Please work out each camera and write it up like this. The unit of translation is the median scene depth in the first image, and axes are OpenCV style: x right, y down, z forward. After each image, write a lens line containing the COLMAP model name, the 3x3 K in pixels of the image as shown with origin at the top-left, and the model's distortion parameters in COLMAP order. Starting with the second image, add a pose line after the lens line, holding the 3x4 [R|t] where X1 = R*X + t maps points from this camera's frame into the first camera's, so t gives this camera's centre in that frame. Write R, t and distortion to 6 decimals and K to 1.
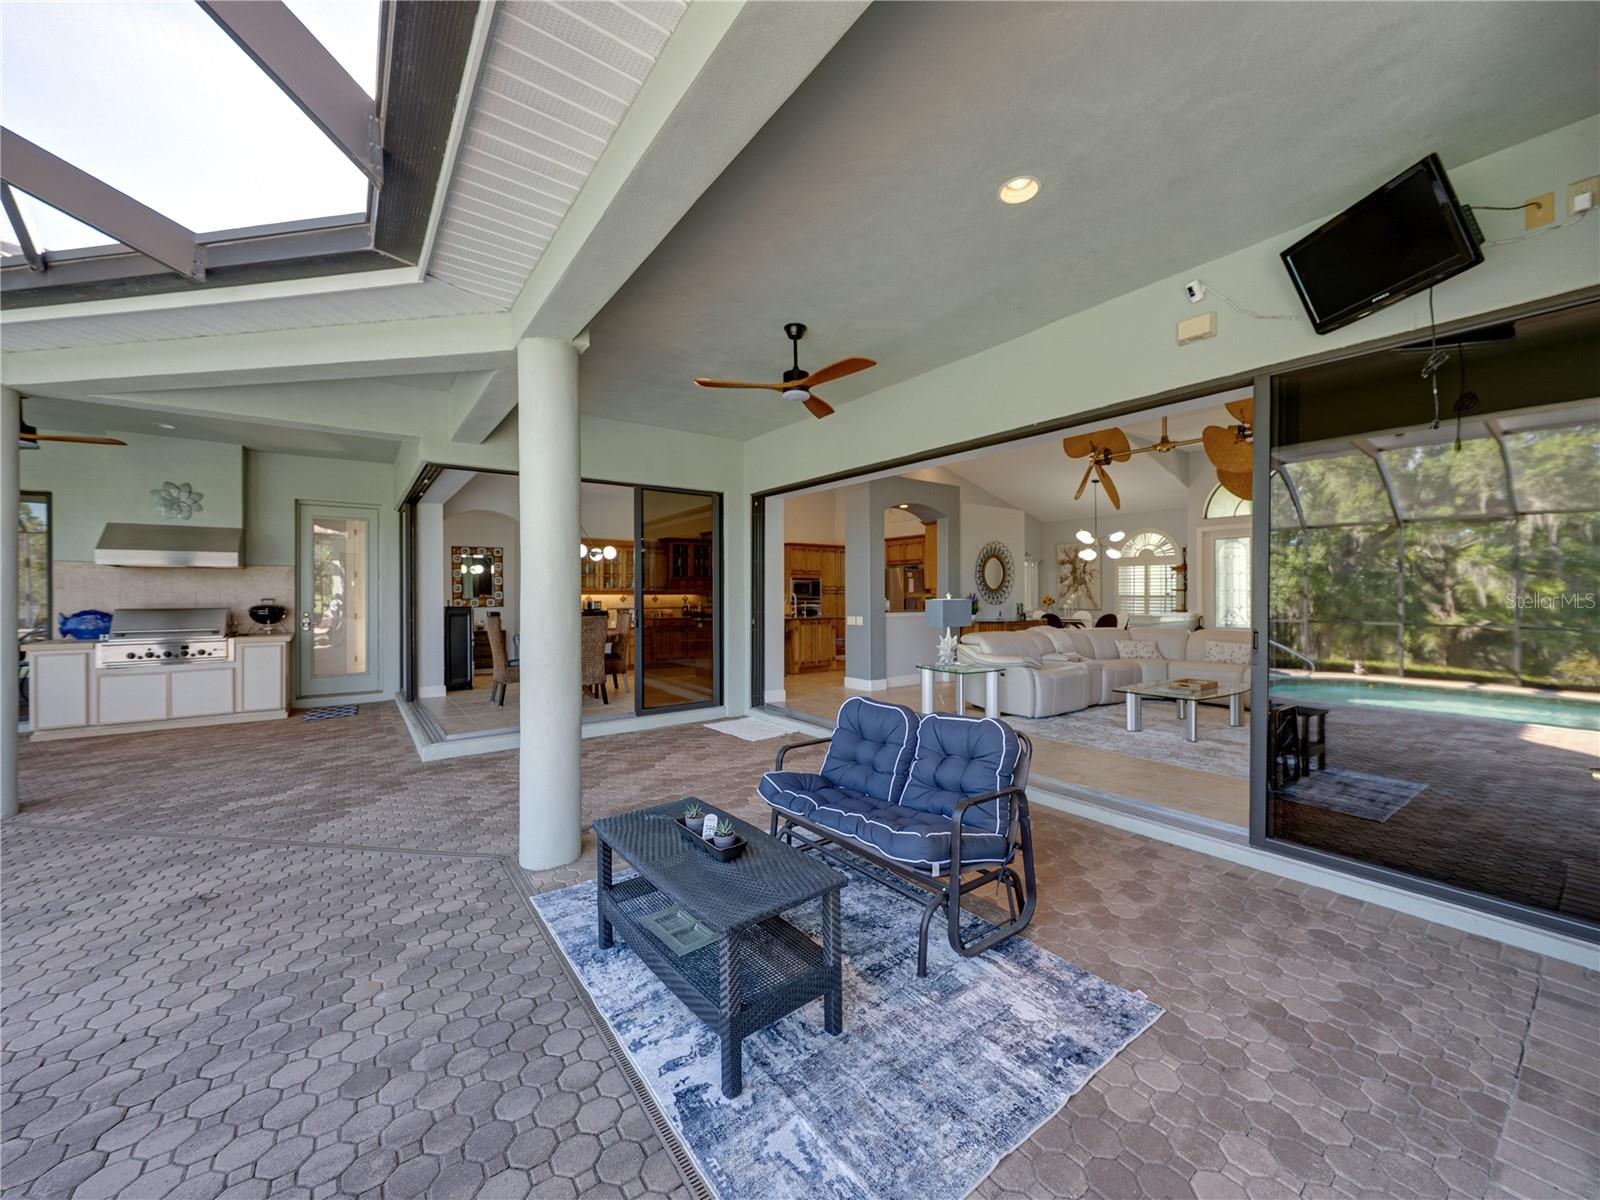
lens RADIAL K [[617.0, 0, 799.5], [0, 617.0, 592.4], [0, 0, 1]] dist [-0.000009, -0.001131]
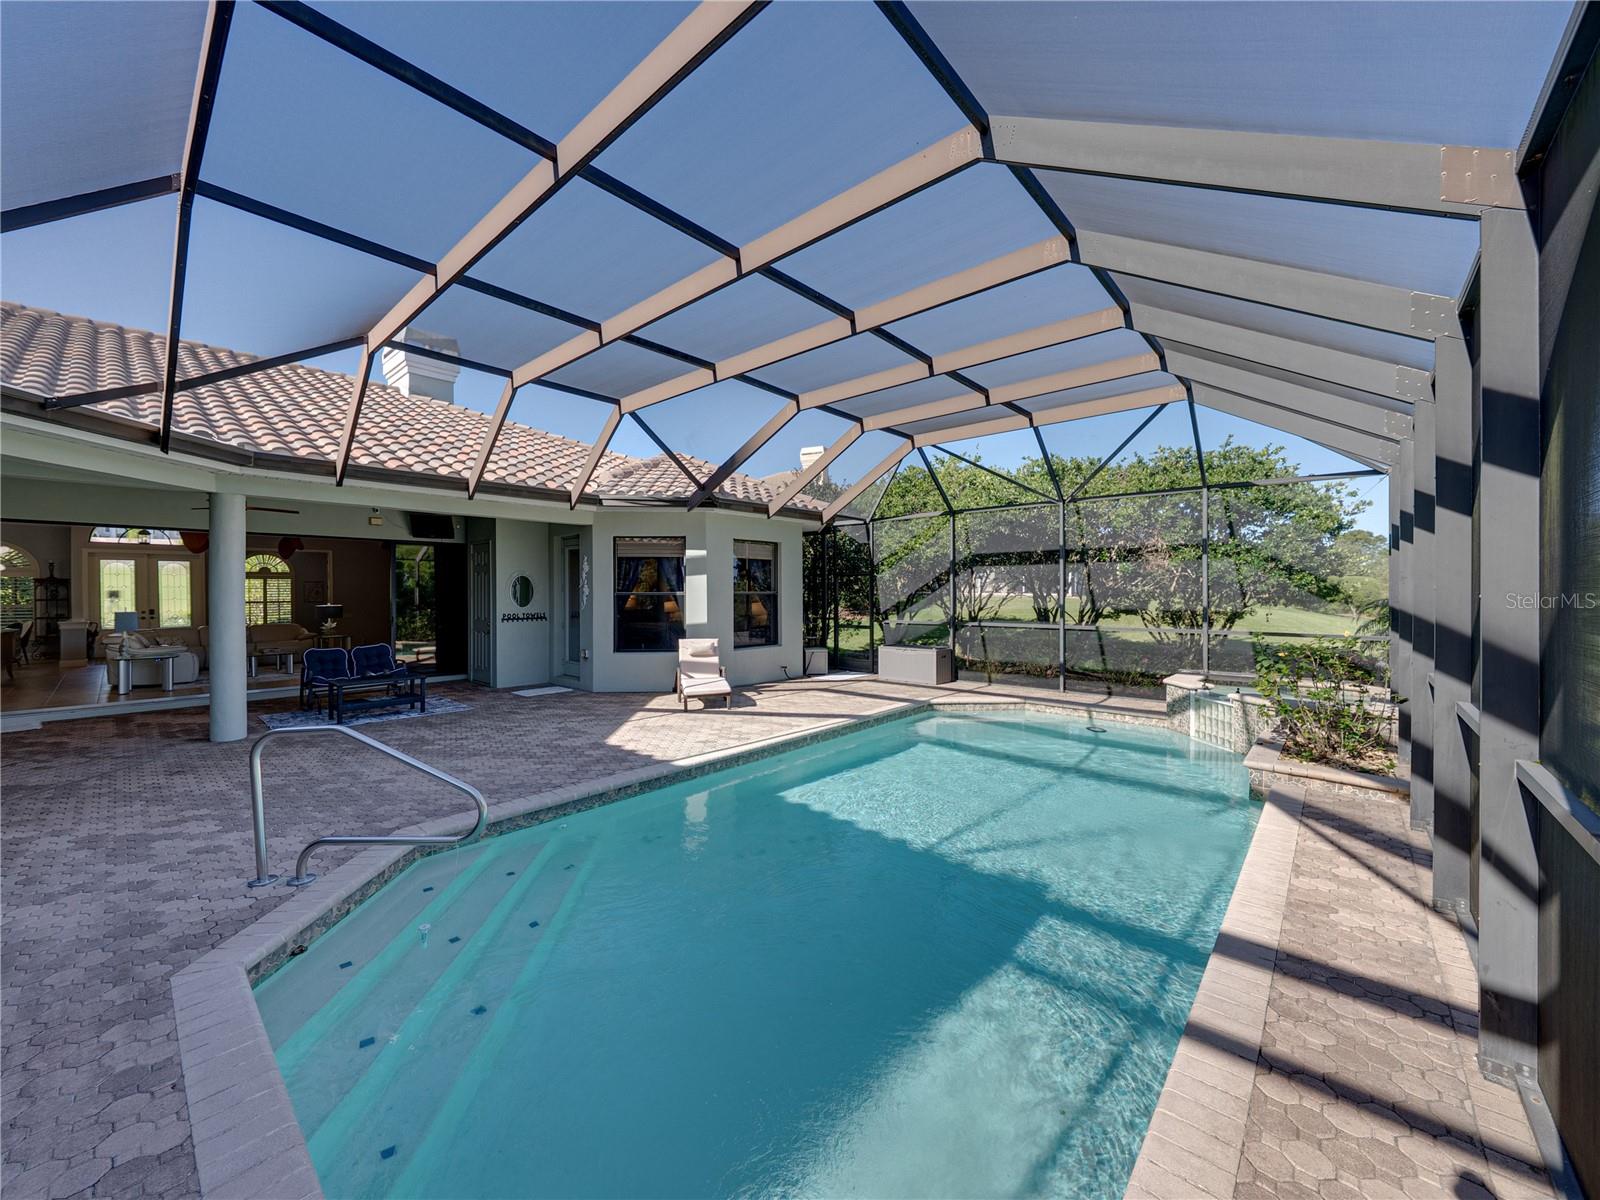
lens RADIAL K [[617.0, 0, 801.4], [0, 617.0, 594.1], [0, 0, 1]] dist [-0.000009, -0.001131]
pose [[-0.207420, -0.000975, 0.978252, -1.358562], [-0.002140, 0.999998, 0.000543, -0.031974], [-0.978250, -0.001981, -0.207422, -0.222817]]
